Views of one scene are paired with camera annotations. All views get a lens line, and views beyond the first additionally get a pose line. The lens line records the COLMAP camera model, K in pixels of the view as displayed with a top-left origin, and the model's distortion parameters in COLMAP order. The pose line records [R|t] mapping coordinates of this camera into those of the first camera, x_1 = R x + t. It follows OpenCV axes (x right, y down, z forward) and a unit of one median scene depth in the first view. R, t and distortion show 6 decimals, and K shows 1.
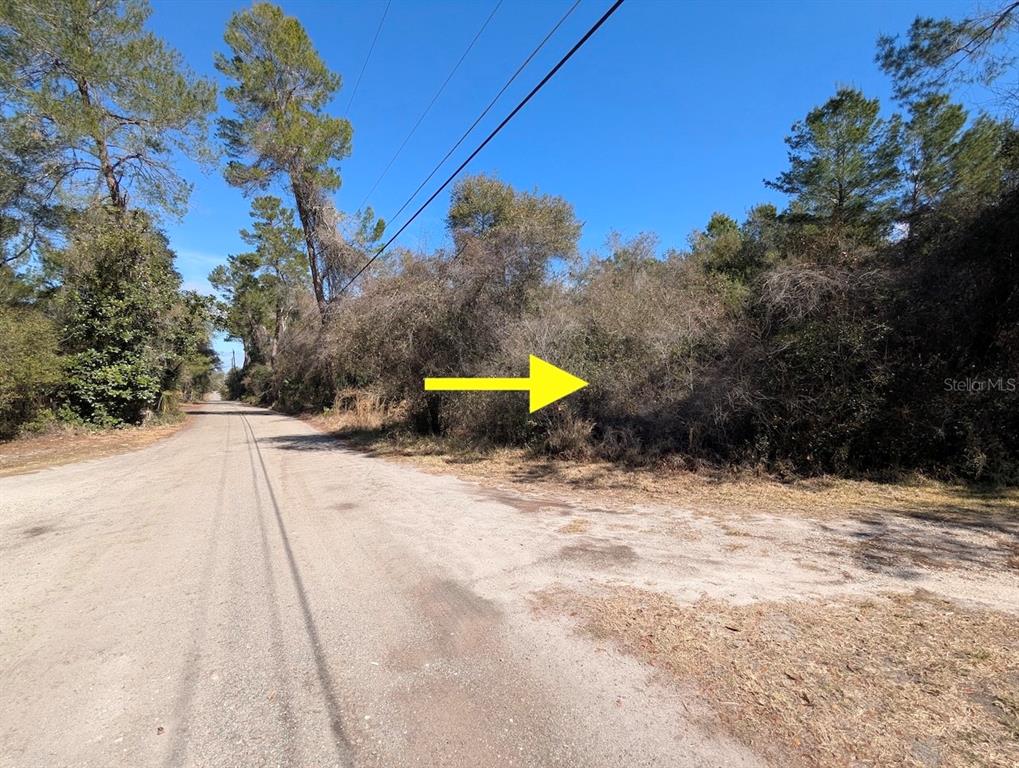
lens RADIAL K [[472.2, 0, 508.5], [0, 472.2, 380.0], [0, 0, 1]] dist [-0.003941, 0.000770]
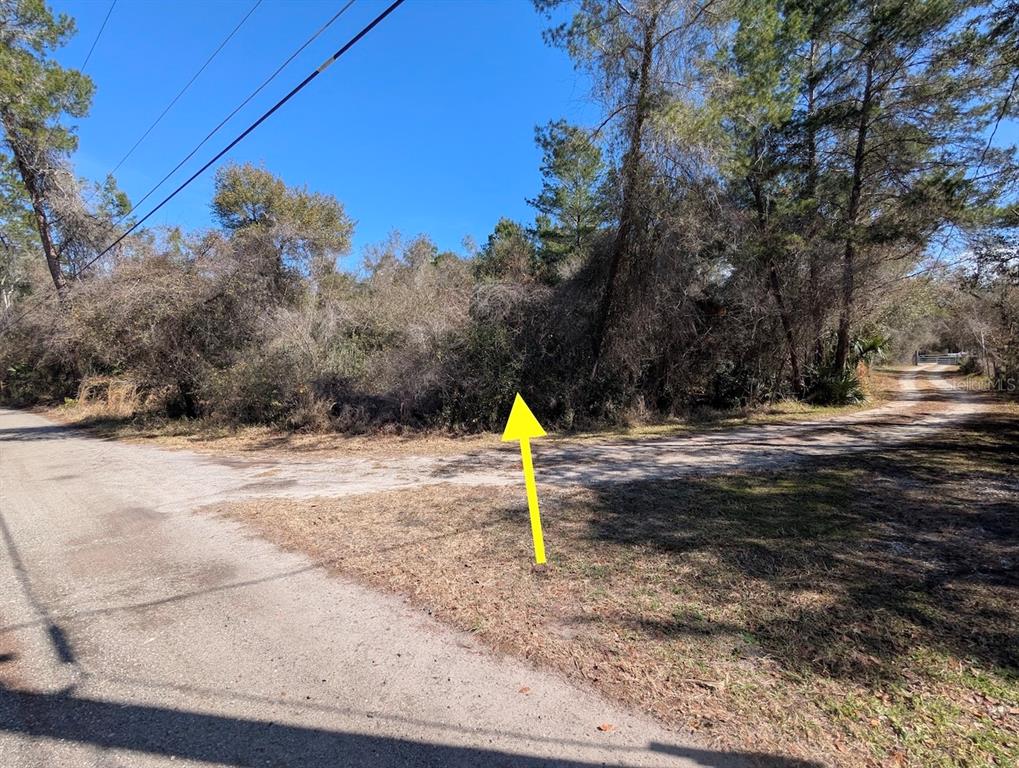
lens RADIAL K [[472.2, 0, 510.7], [0, 472.2, 389.6], [0, 0, 1]] dist [-0.003941, 0.000770]
pose [[0.934033, -0.019741, 0.356642, 0.141208], [0.002248, 0.998777, 0.049399, -0.001155], [-0.357180, -0.045339, 0.932934, -0.242007]]
